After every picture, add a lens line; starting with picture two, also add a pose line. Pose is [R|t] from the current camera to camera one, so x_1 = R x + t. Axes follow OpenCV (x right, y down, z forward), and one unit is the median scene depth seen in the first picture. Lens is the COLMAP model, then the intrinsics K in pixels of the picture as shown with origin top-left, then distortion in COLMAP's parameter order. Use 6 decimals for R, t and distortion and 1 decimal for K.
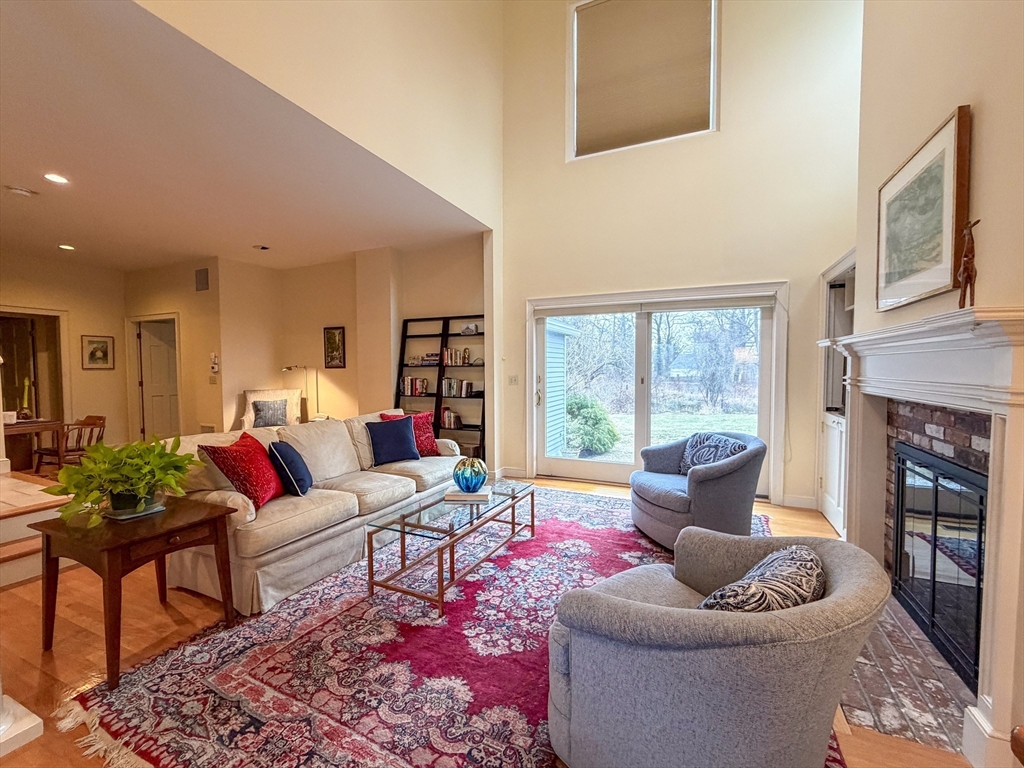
lens RADIAL K [[437.4, 0, 507.7], [0, 437.4, 386.0], [0, 0, 1]] dist [-0.000832, -0.000262]
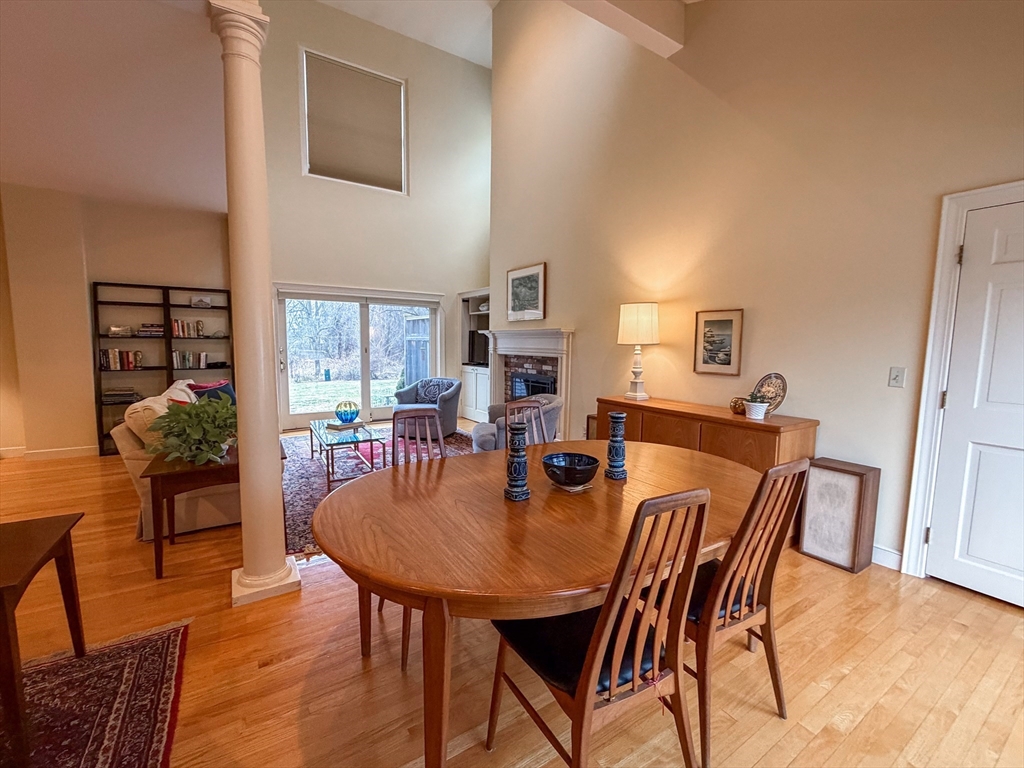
lens RADIAL K [[437.4, 0, 507.7], [0, 437.4, 386.0], [0, 0, 1]] dist [-0.000832, -0.000262]
pose [[0.539610, -0.075666, 0.838508, -0.574052], [0.023912, 0.996929, 0.074574, 0.007024], [-0.841575, -0.020190, 0.539762, -0.161407]]
